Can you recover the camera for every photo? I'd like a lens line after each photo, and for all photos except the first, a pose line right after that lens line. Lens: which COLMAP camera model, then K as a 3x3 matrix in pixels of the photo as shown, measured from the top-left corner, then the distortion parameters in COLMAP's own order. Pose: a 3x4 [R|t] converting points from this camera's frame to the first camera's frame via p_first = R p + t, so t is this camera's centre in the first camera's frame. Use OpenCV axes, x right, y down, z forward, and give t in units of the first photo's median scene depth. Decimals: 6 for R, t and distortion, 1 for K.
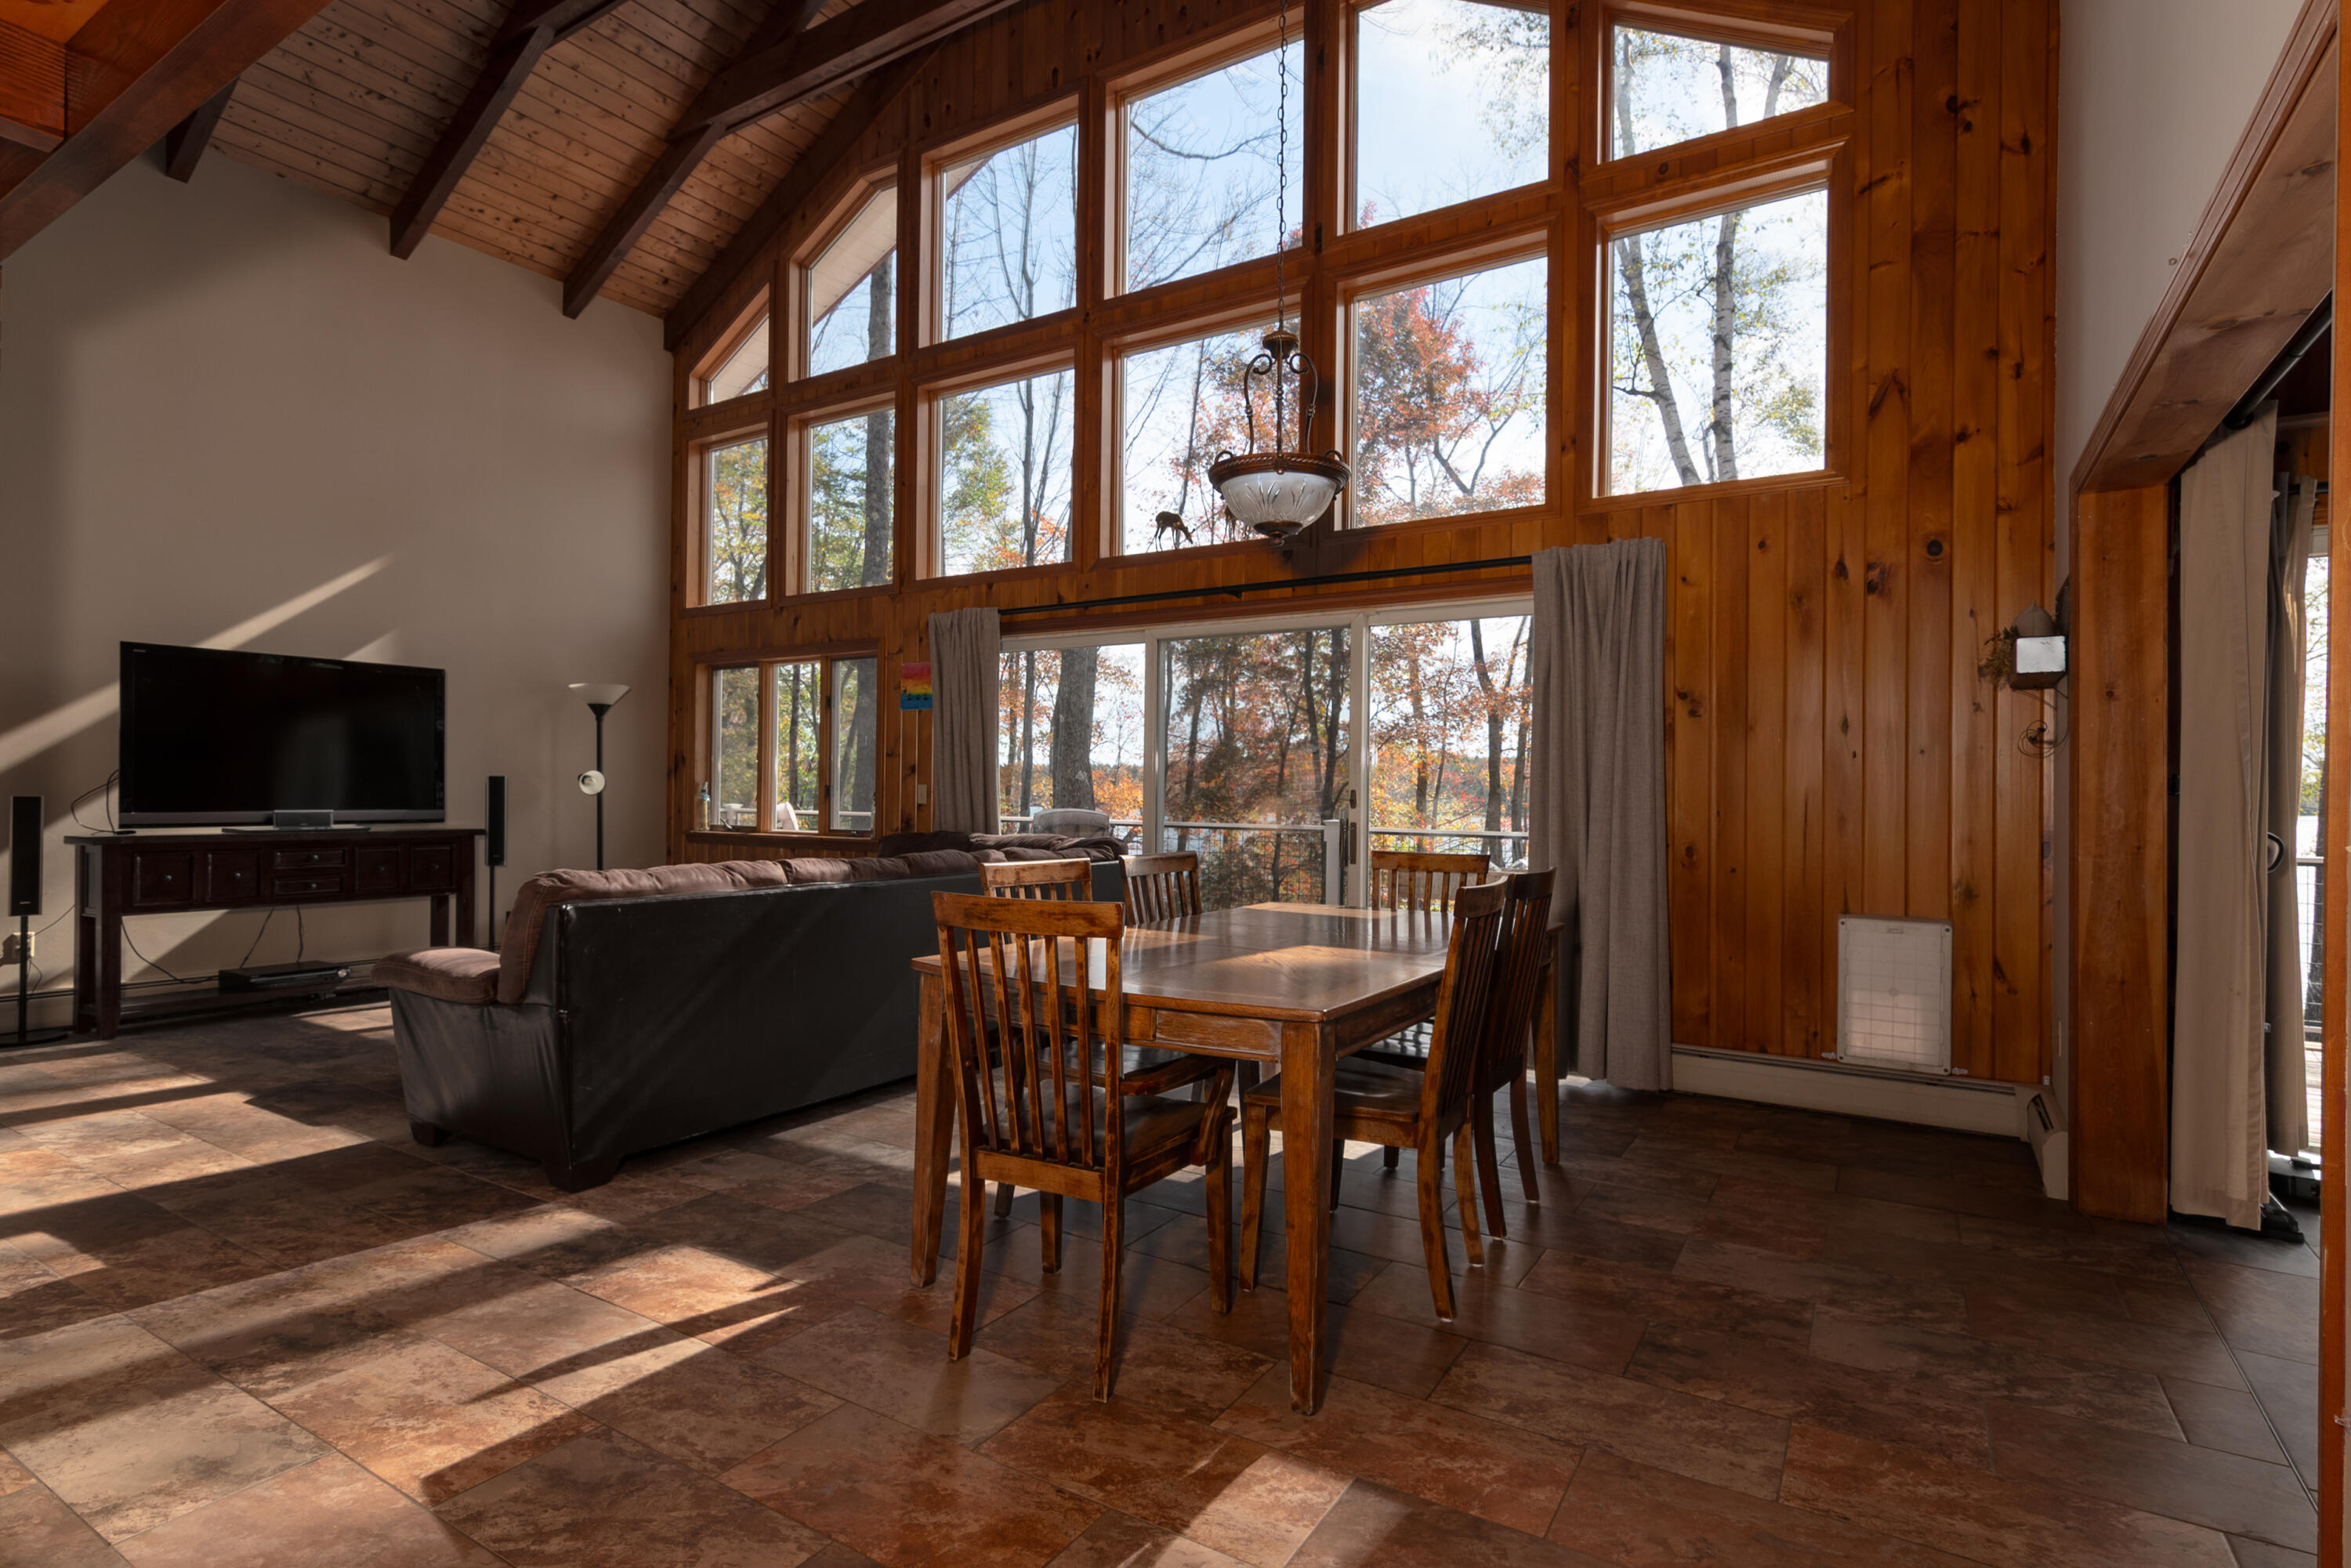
lens RADIAL K [[1149.1, 0, 1180.3], [0, 1149.1, 791.2], [0, 0, 1]] dist [-0.002506, 0.002739]
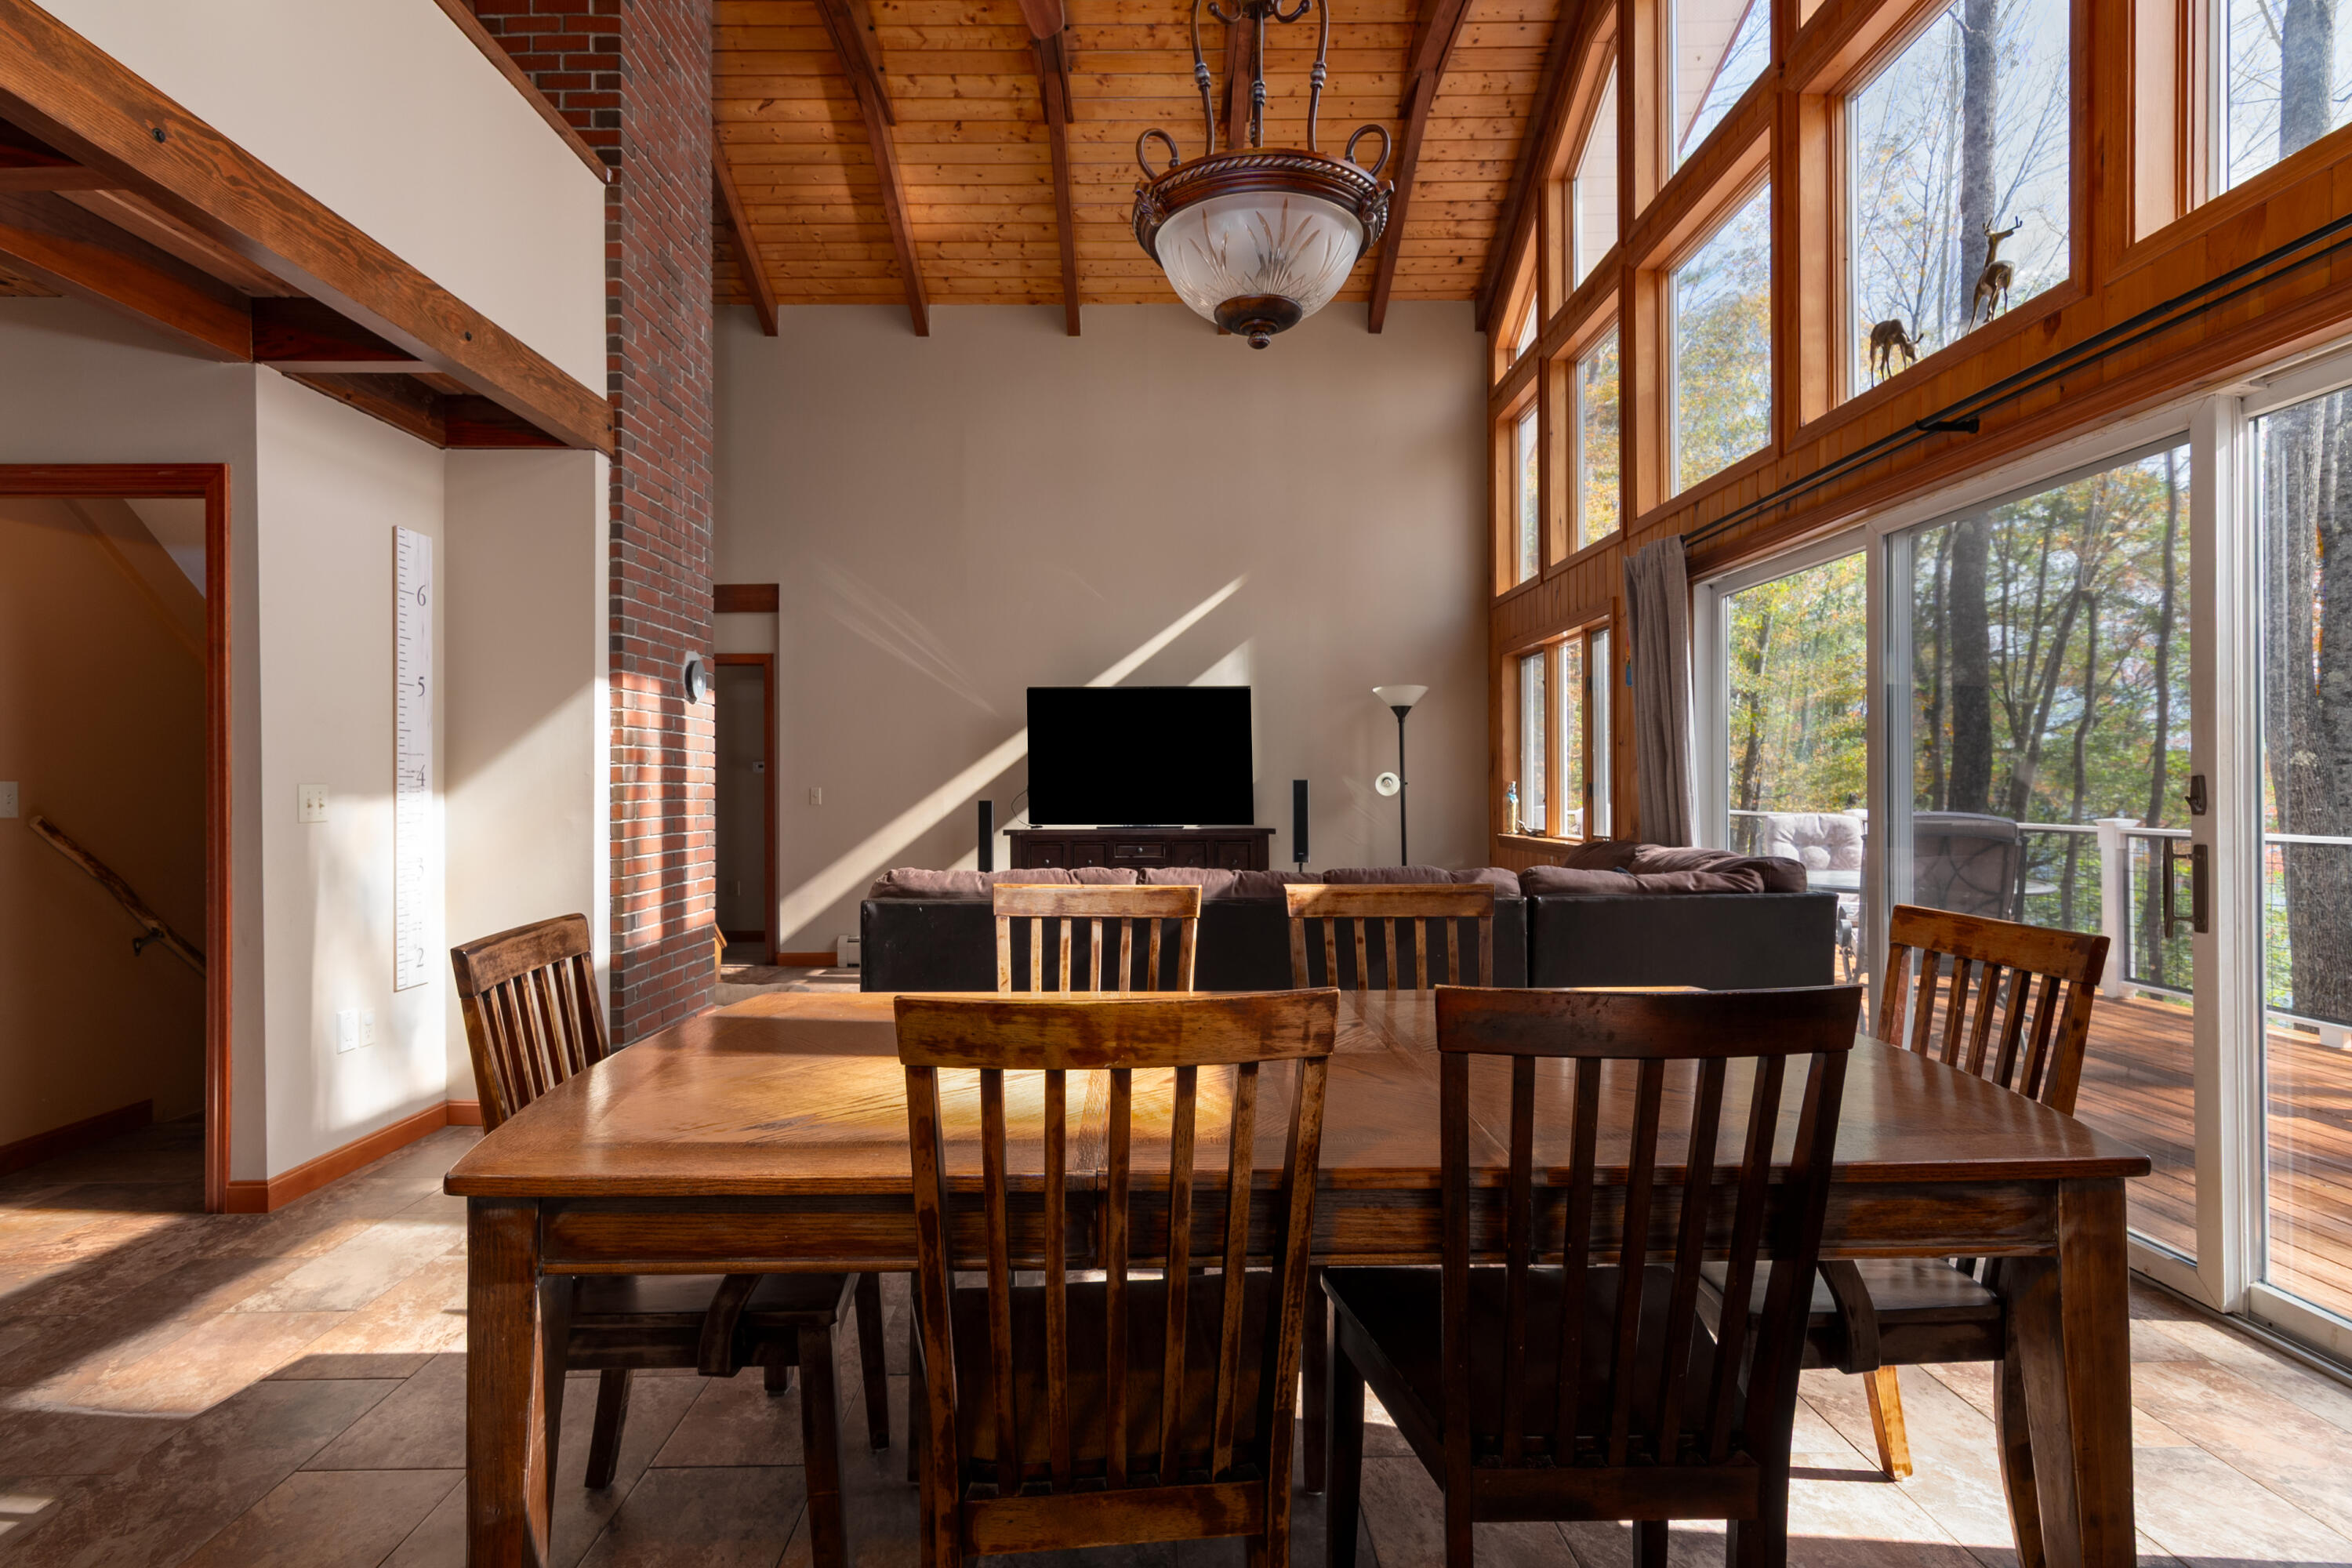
lens RADIAL K [[1149.6, 0, 1182.3], [0, 1149.6, 783.8], [0, 0, 1]] dist [-0.002506, 0.002739]
pose [[0.543757, -0.017289, -0.839064, 0.246966], [0.011312, 0.999848, -0.013272, 0.003253], [0.839166, -0.002275, 0.543870, 0.308079]]
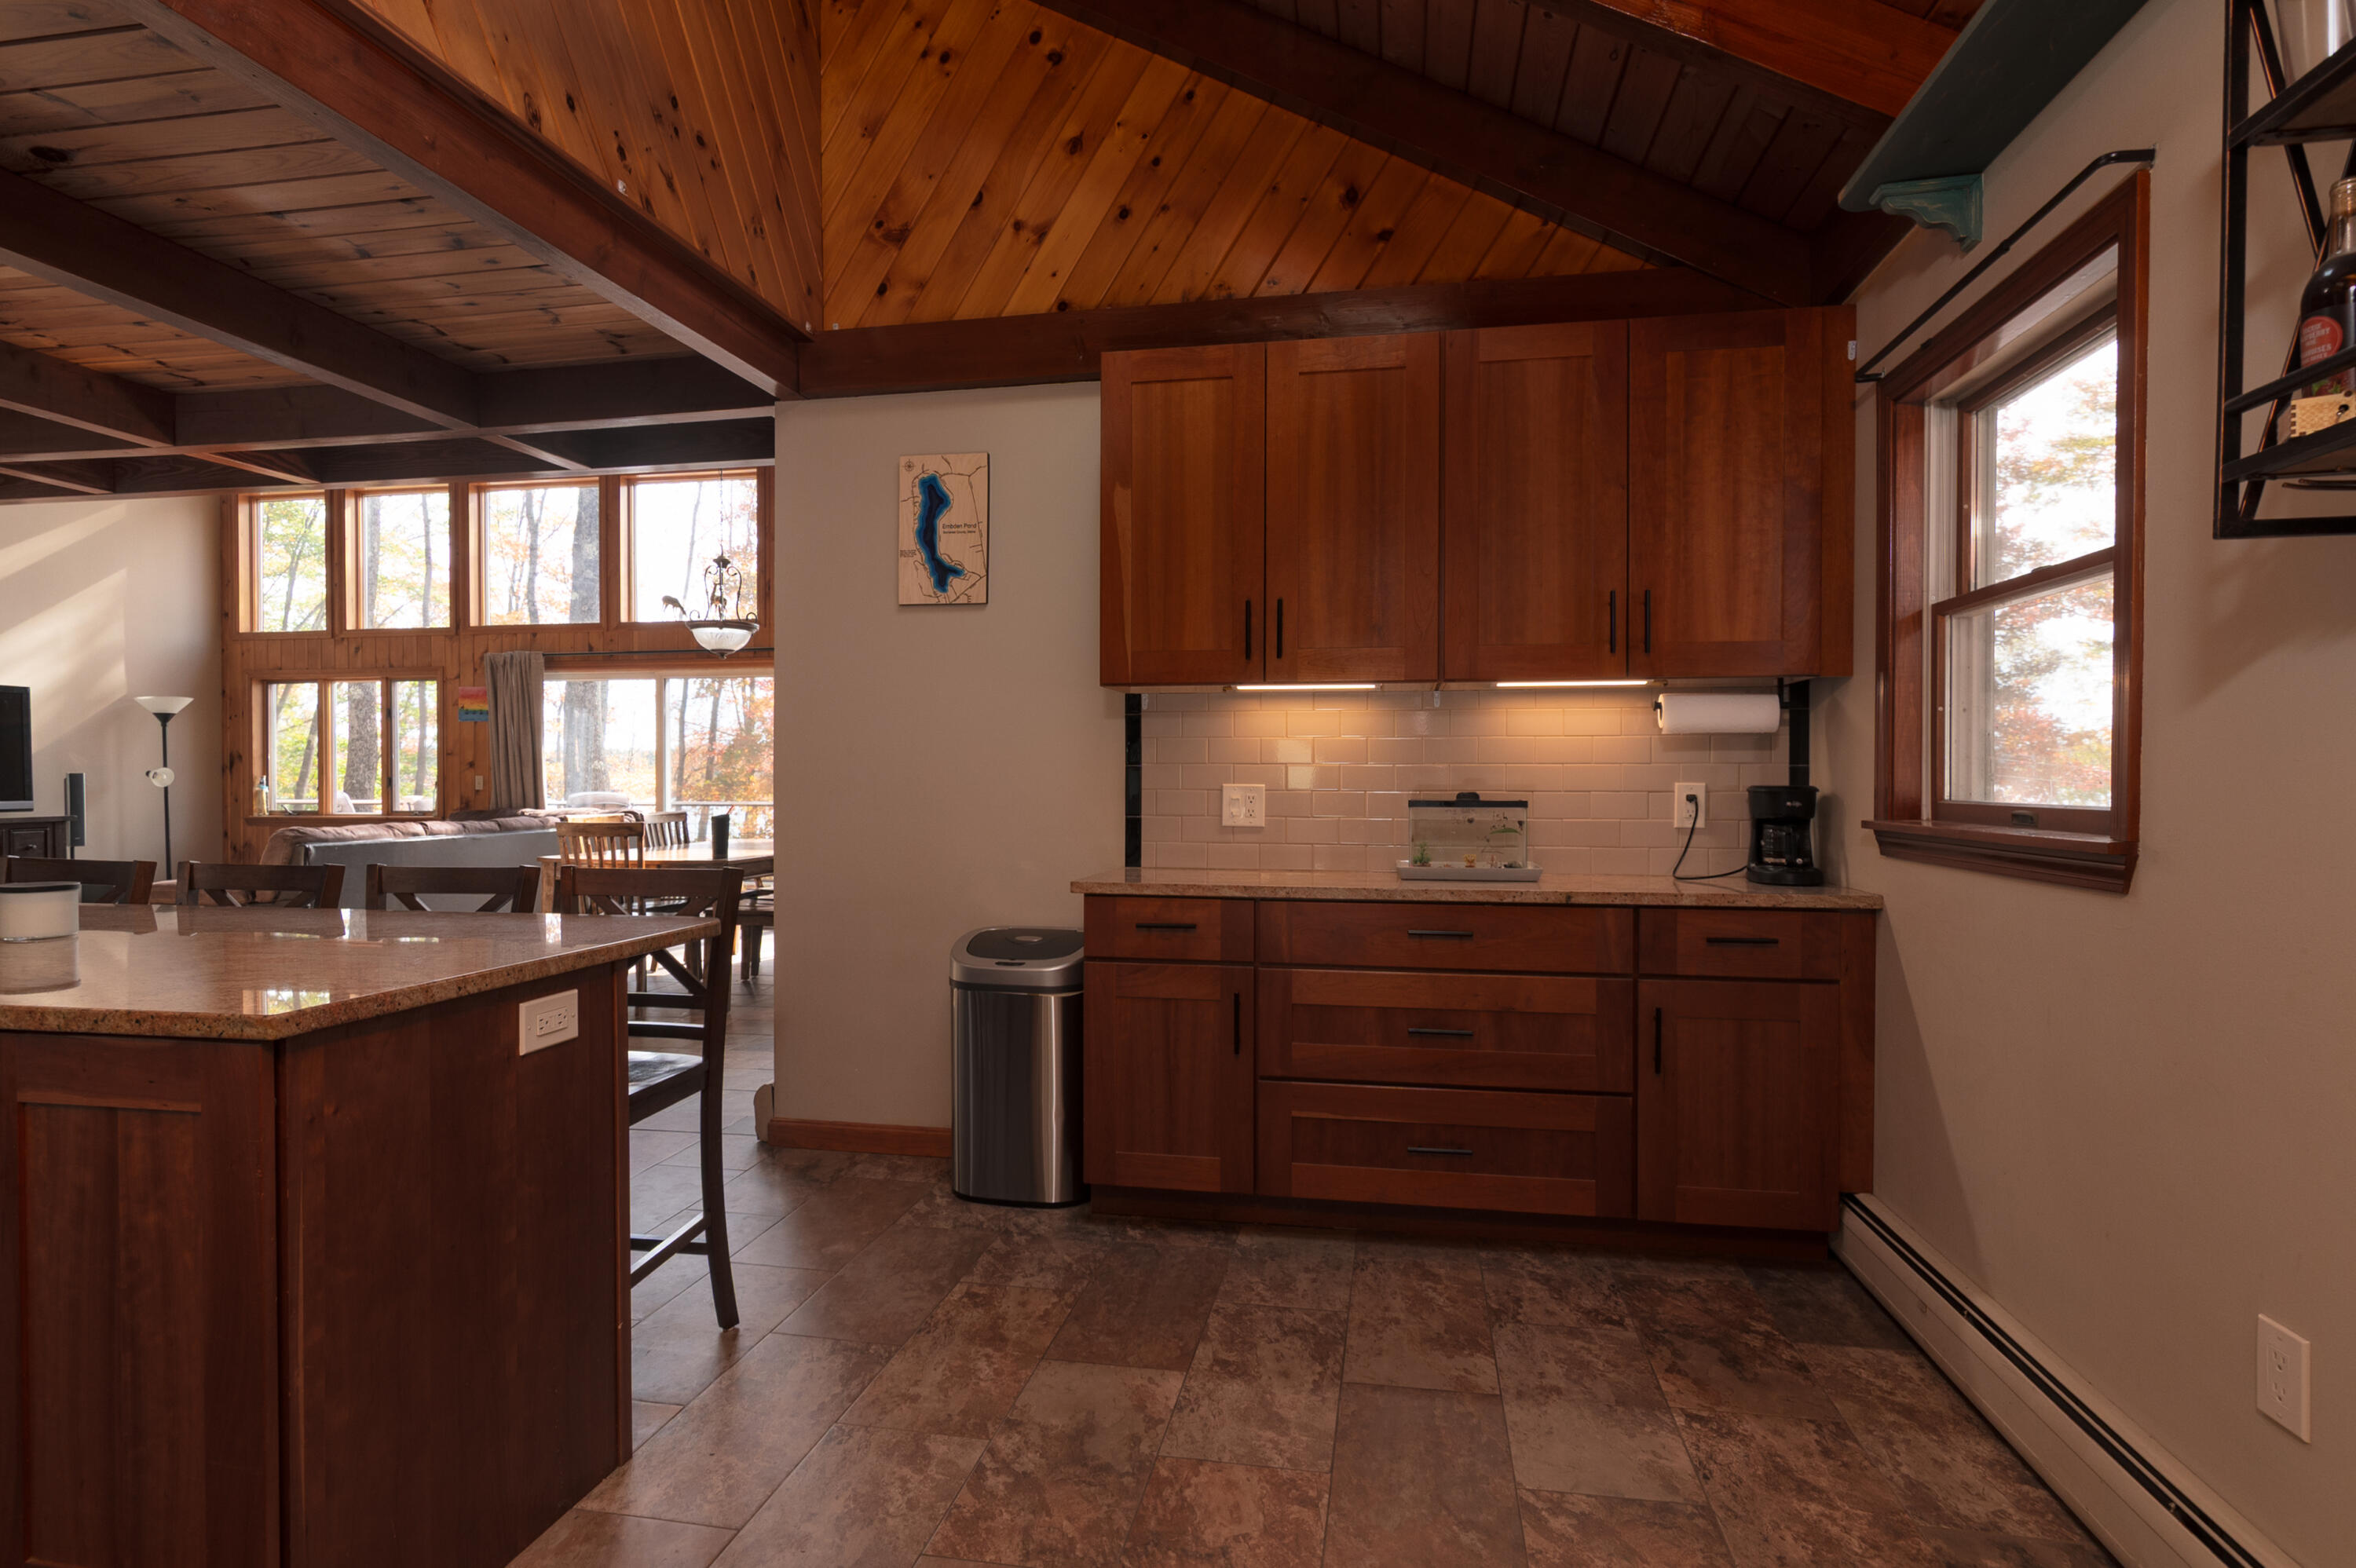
lens RADIAL K [[1151.5, 0, 1188.4], [0, 1151.5, 792.8], [0, 0, 1]] dist [-0.002506, 0.002739]
pose [[0.922651, -0.018049, 0.385212, 0.025796], [0.011548, 0.999749, 0.019183, -0.002073], [-0.385462, -0.013251, 0.922629, -0.573544]]
